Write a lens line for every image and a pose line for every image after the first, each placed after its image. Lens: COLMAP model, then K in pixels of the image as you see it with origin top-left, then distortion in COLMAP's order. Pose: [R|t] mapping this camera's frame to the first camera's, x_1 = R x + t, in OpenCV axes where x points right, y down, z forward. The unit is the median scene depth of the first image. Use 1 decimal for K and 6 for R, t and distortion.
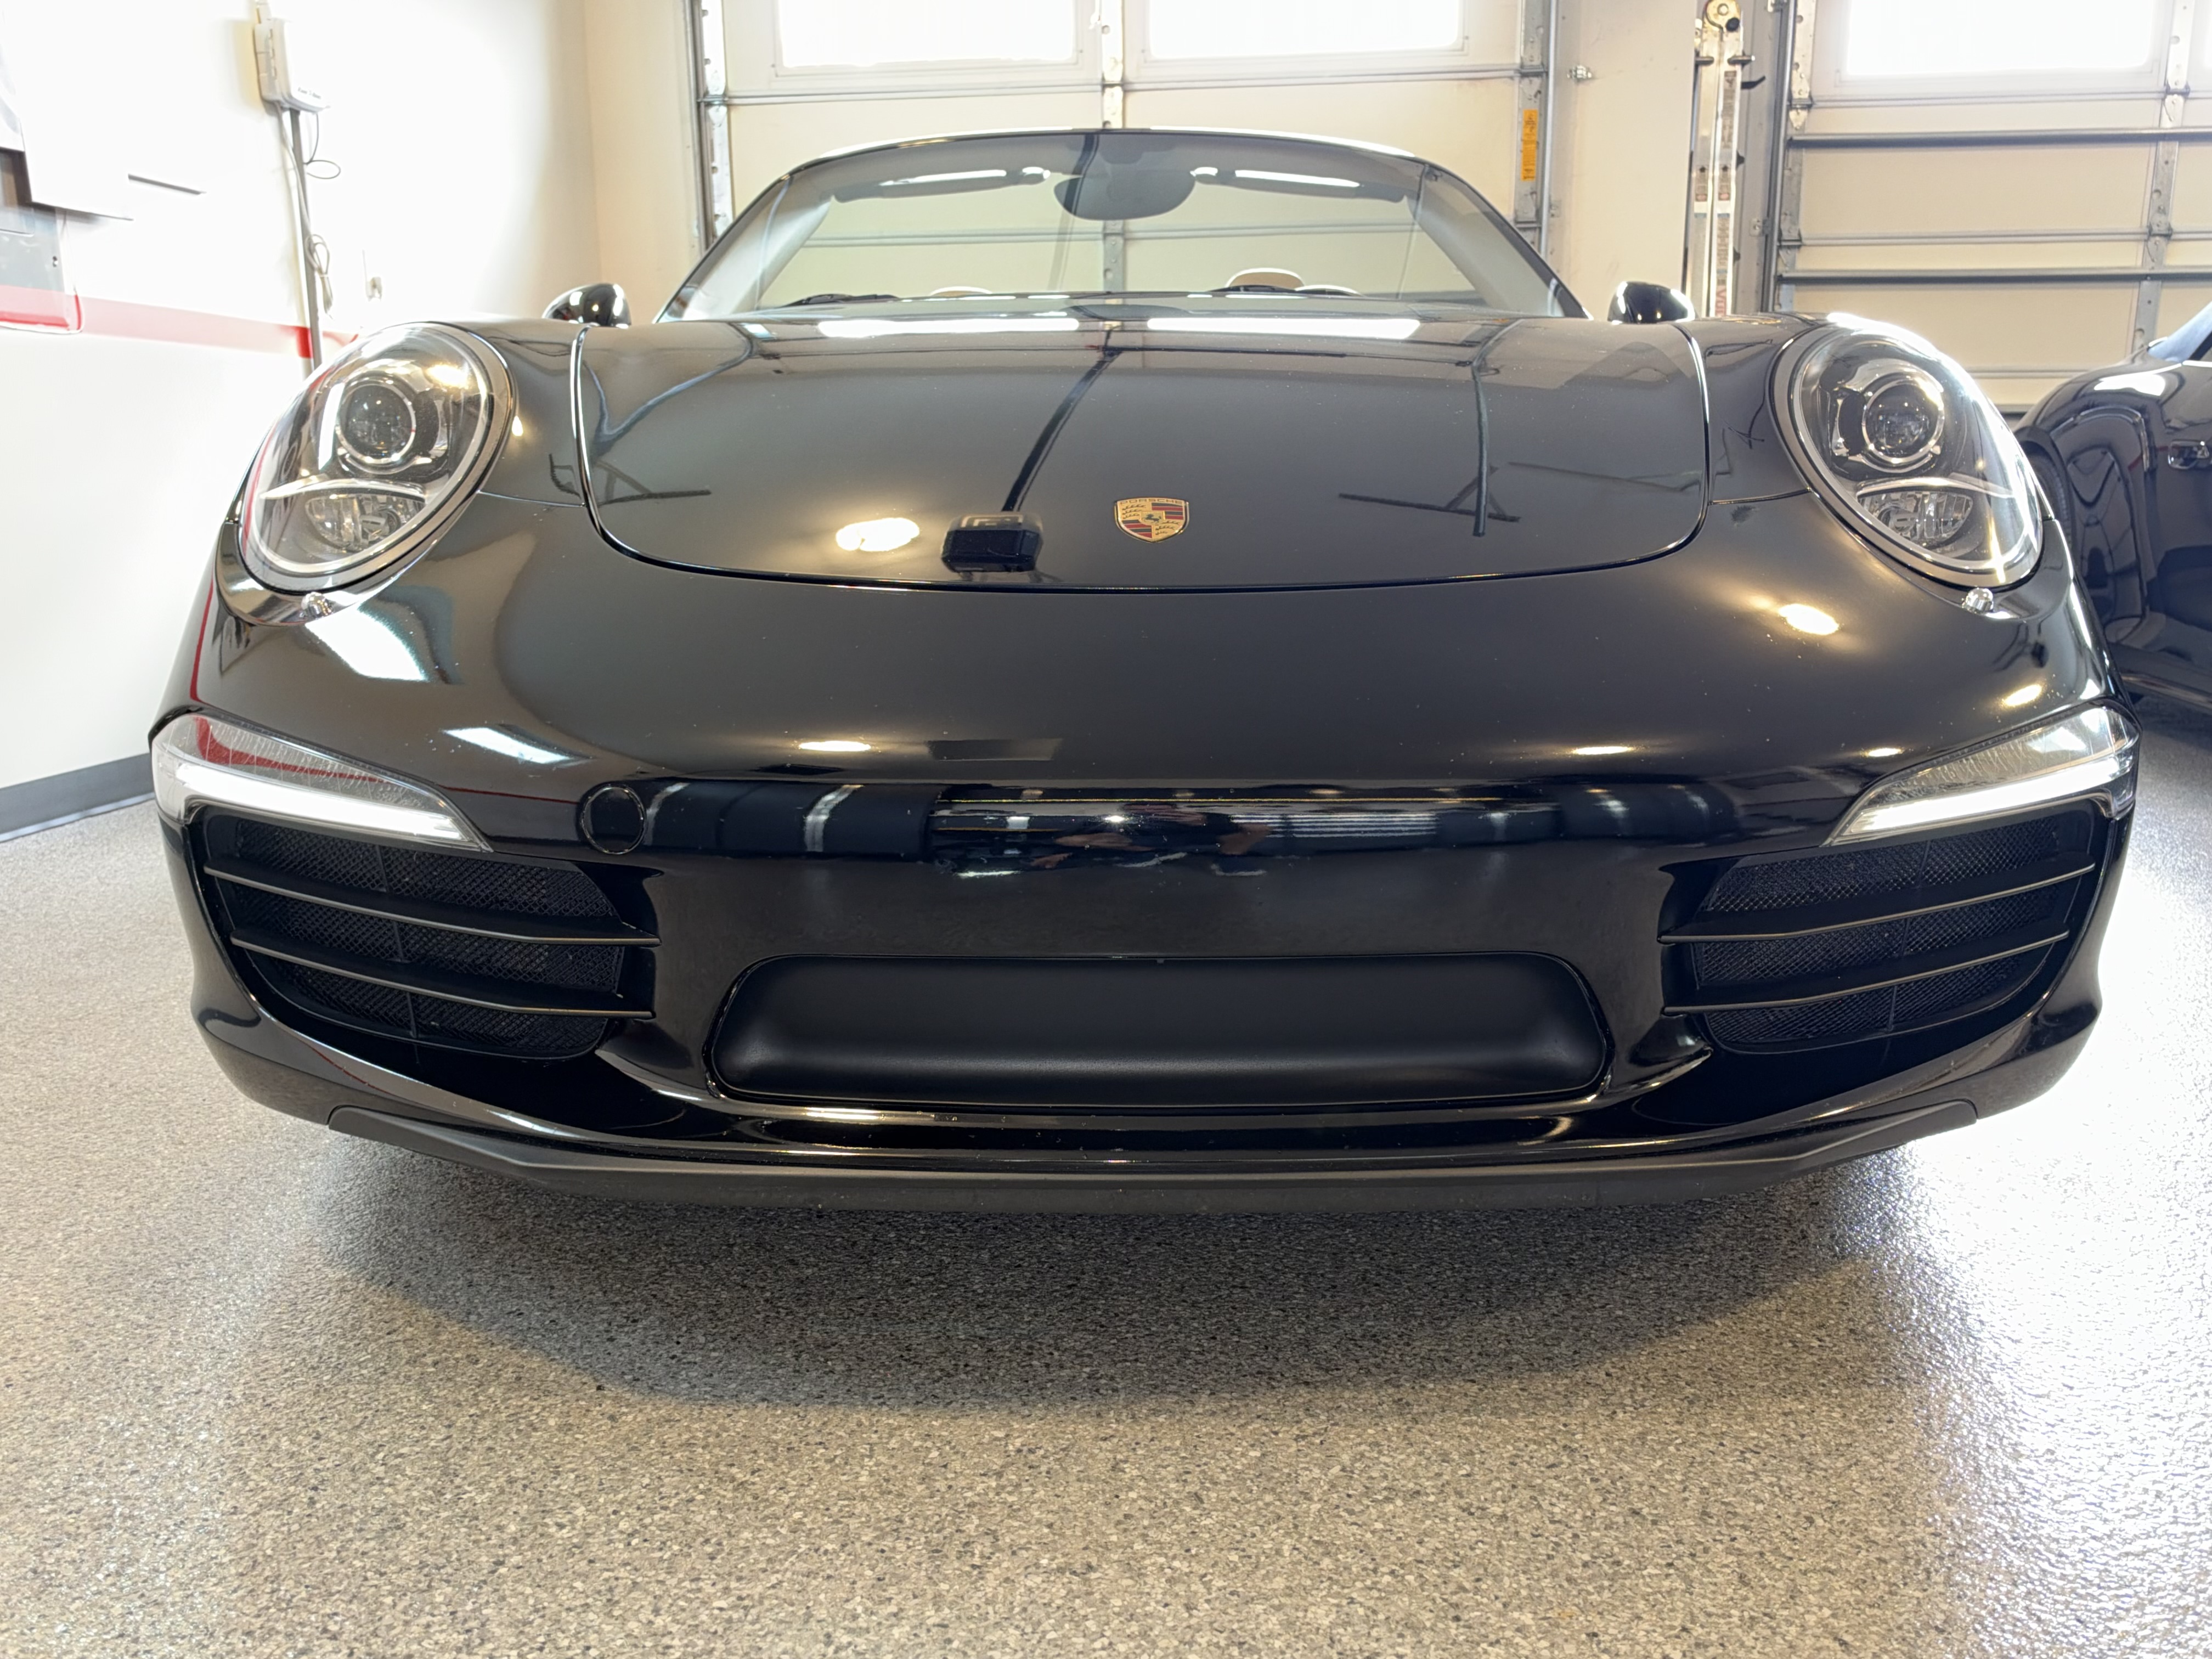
lens RADIAL K [[1581.2, 0, 1132.5], [0, 1581.2, 828.5], [0, 0, 1]] dist [0.005693, 0.002271]
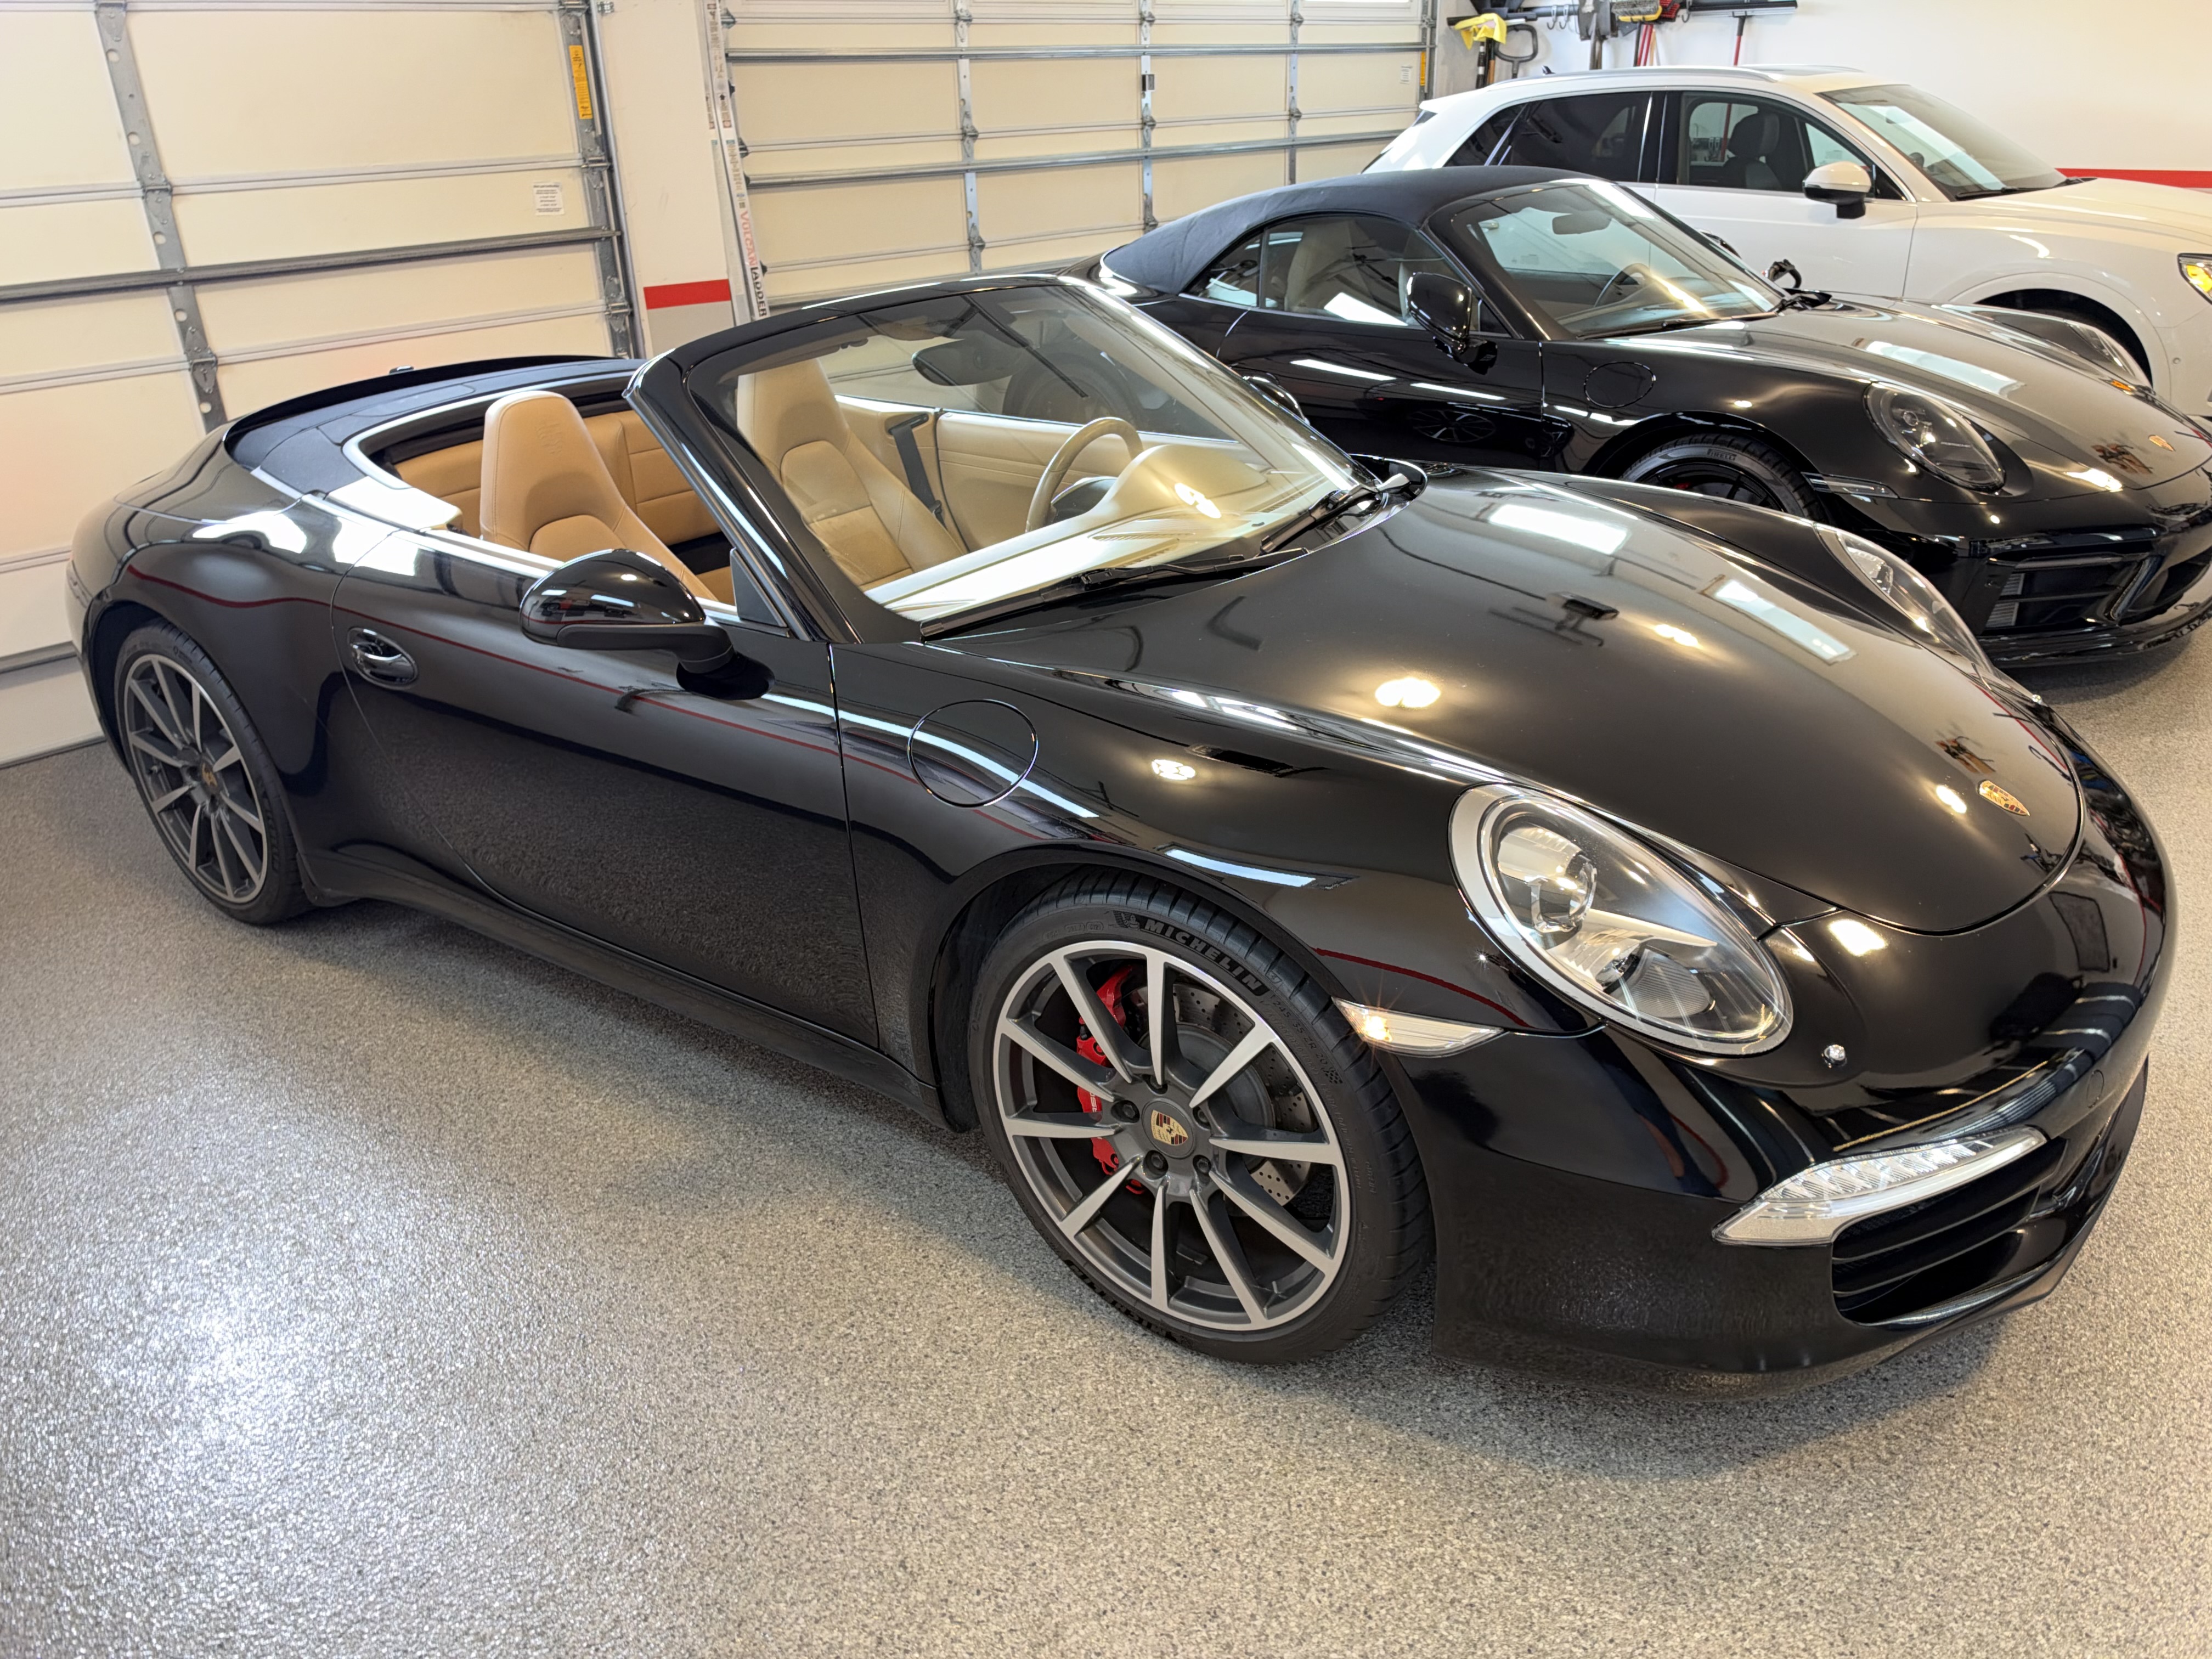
lens RADIAL K [[1589.9, 0, 1138.2], [0, 1589.9, 824.7], [0, 0, 1]] dist [-0.020550, 0.004311]
pose [[0.622973, -0.328537, 0.709908, -2.252855], [0.216467, 0.944491, 0.247140, -1.015861], [-0.751696, -0.000290, 0.659510, 0.638475]]
